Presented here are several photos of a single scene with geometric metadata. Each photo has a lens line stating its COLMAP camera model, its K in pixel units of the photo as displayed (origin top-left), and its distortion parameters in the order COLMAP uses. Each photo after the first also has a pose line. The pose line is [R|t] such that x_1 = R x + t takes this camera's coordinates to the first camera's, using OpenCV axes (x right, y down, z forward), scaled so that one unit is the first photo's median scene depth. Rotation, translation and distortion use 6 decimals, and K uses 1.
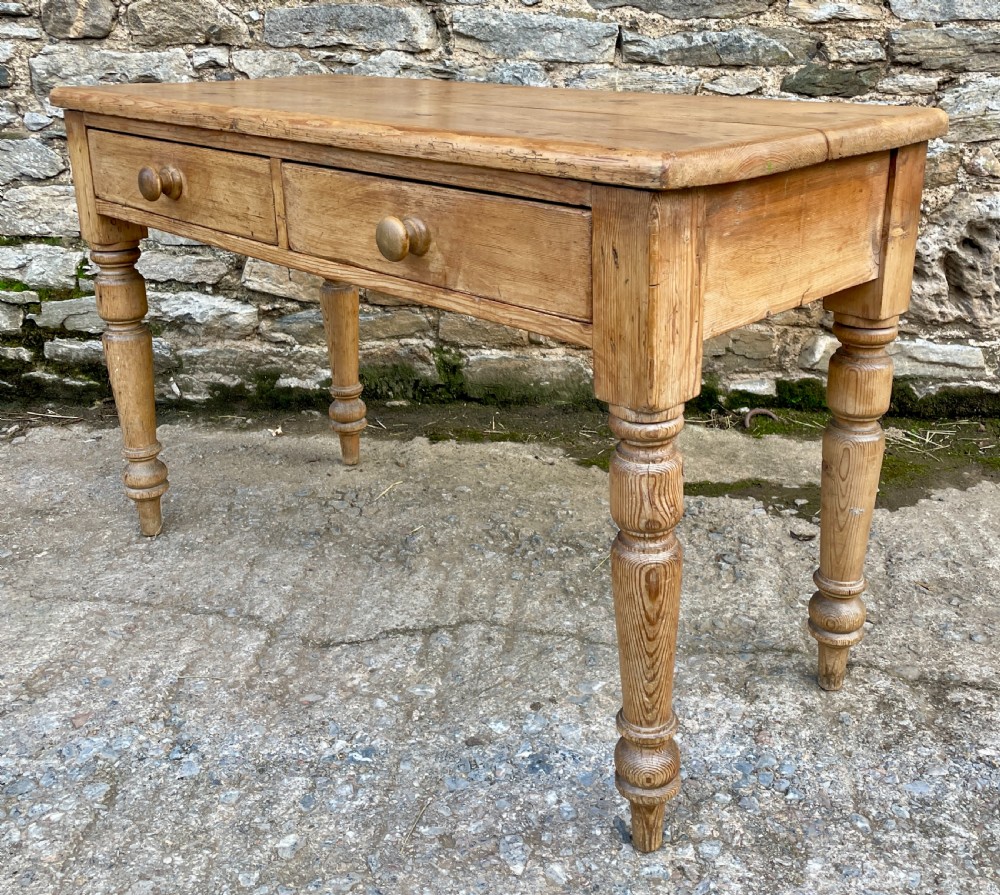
lens RADIAL K [[1086.3, 0, 538.6], [0, 1086.3, 375.7], [0, 0, 1]] dist [0.032707, 0.000000]
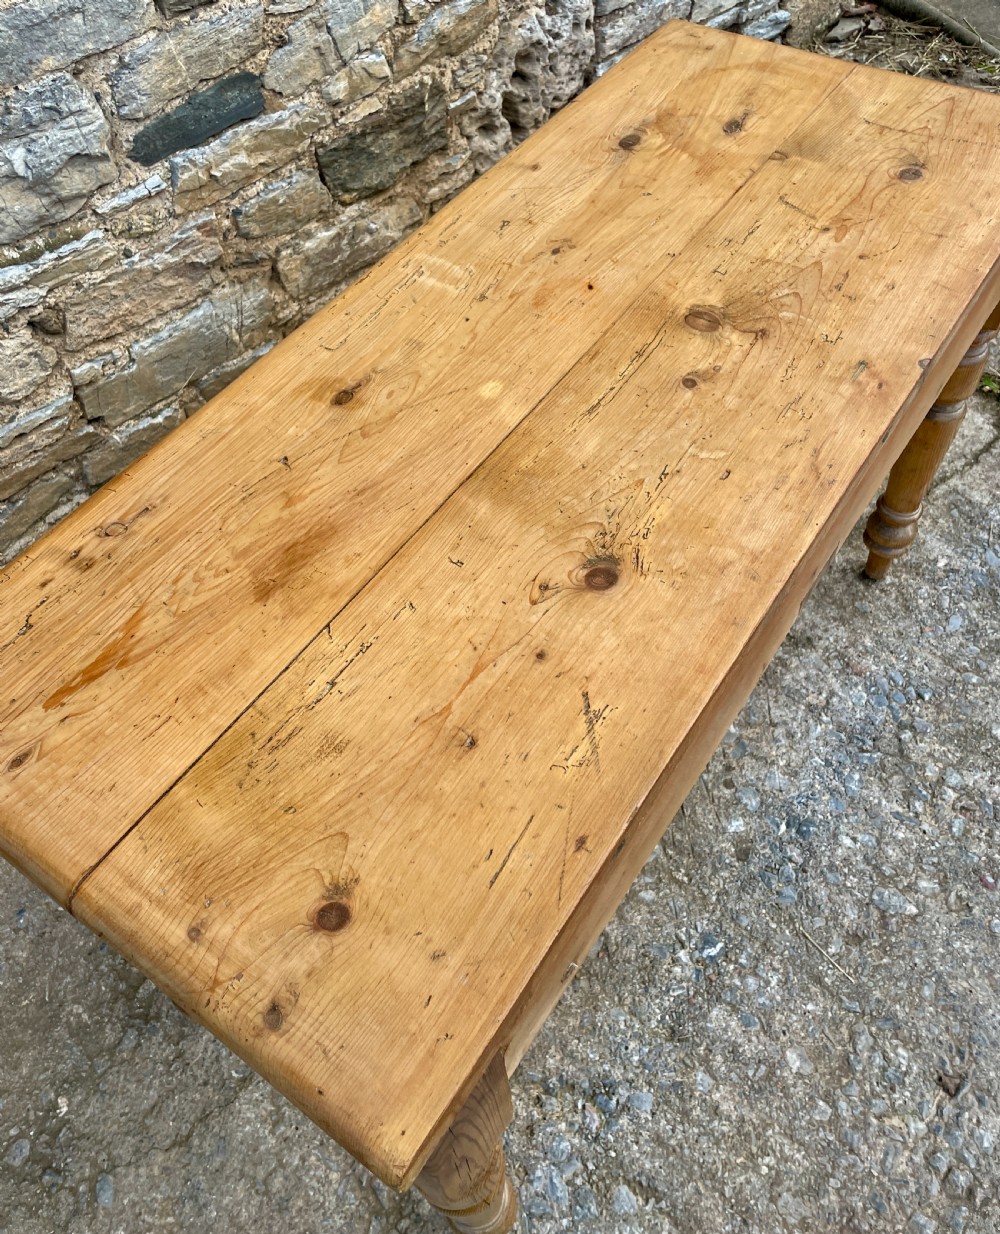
lens RADIAL K [[1002.5, 0, 484.8], [0, 1002.5, 571.9], [0, 0, 1]] dist [0.071387, -0.089897]
pose [[0.605411, -0.642268, 0.470073, -0.323953], [0.317071, 0.736342, 0.597717, -0.353784], [-0.730029, -0.212818, 0.649435, 0.377285]]
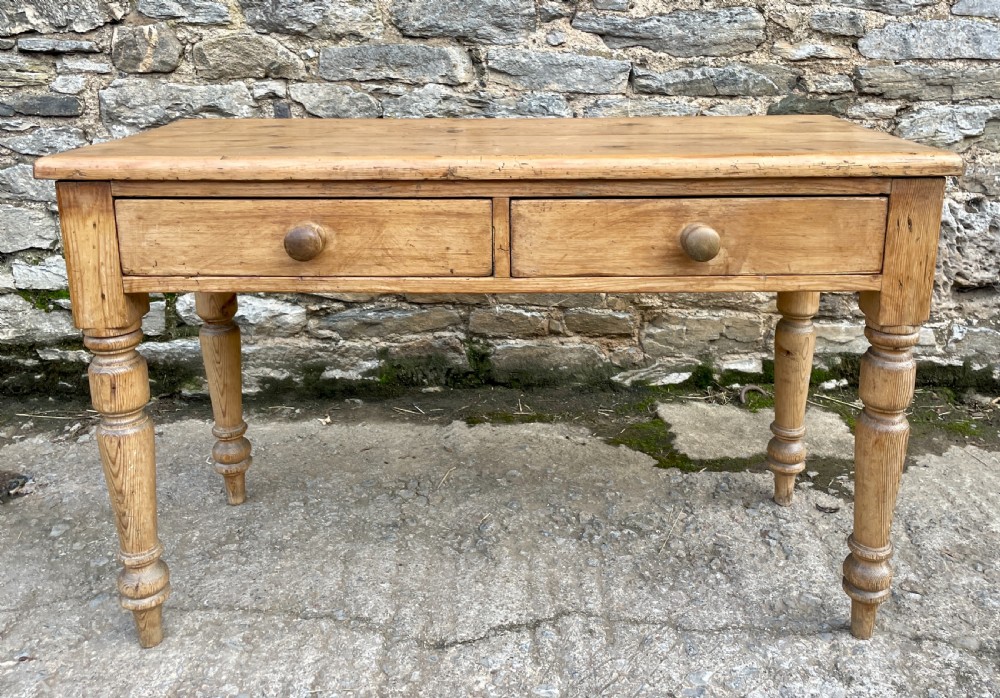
lens RADIAL K [[908.0, 0, 518.7], [0, 908.0, 265.3], [0, 0, 1]] dist [0.035074, 0.000000]
pose [[0.995059, -0.021414, 0.096952, -0.144722], [0.026889, 0.998095, -0.055526, -0.054117], [-0.095578, 0.057859, 0.993739, 0.058147]]
